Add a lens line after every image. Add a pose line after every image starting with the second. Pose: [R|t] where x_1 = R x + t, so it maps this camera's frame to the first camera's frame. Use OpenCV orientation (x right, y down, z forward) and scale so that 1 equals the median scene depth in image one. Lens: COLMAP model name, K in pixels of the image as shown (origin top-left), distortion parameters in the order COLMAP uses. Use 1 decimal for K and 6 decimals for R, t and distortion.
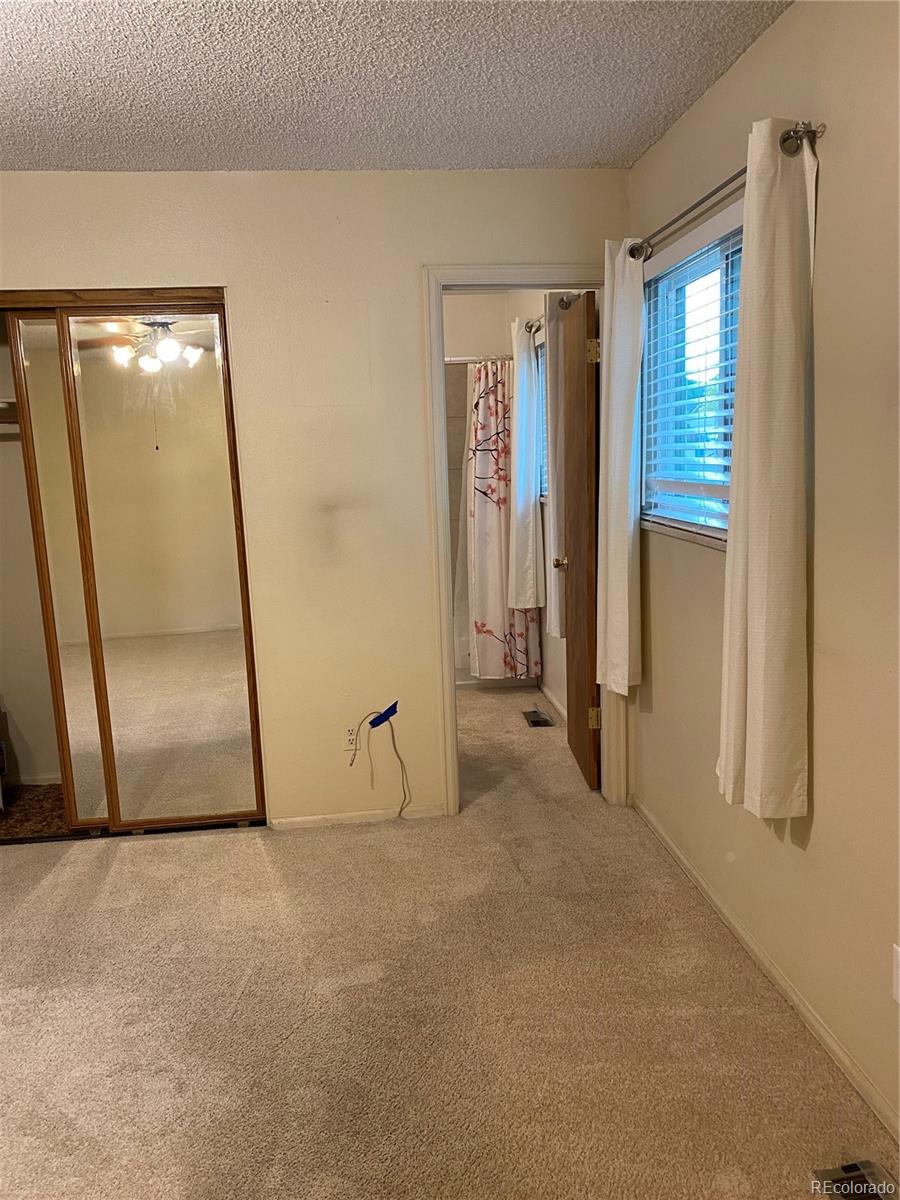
lens RADIAL K [[917.6, 0, 450.0], [0, 917.6, 600.0], [0, 0, 1]] dist [0.005983, 0.007944]
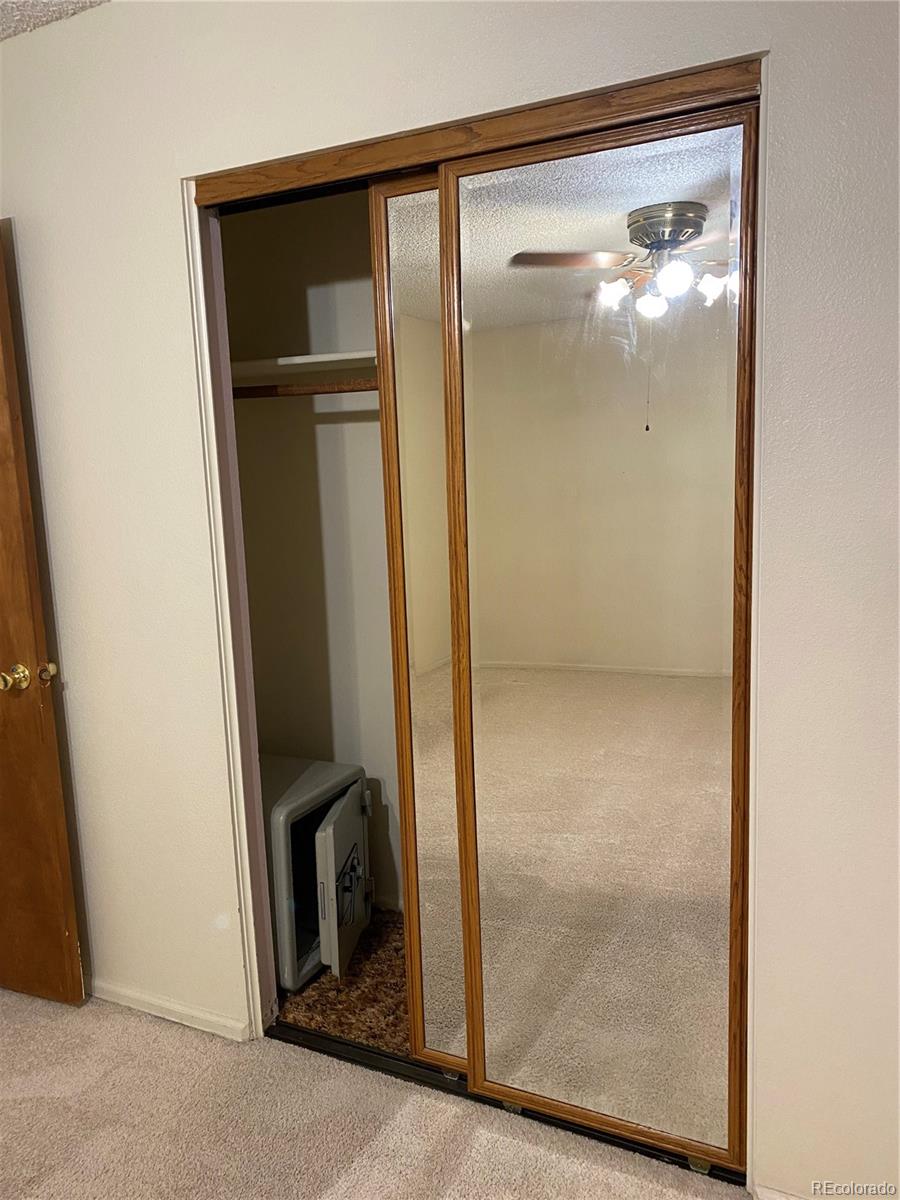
lens RADIAL K [[917.6, 0, 450.0], [0, 917.6, 600.0], [0, 0, 1]] dist [0.005983, 0.007944]
pose [[0.845898, 0.094873, -0.524839, -0.115312], [-0.086099, 0.995435, 0.041172, -0.085155], [0.526349, 0.010360, 0.850205, 0.546114]]
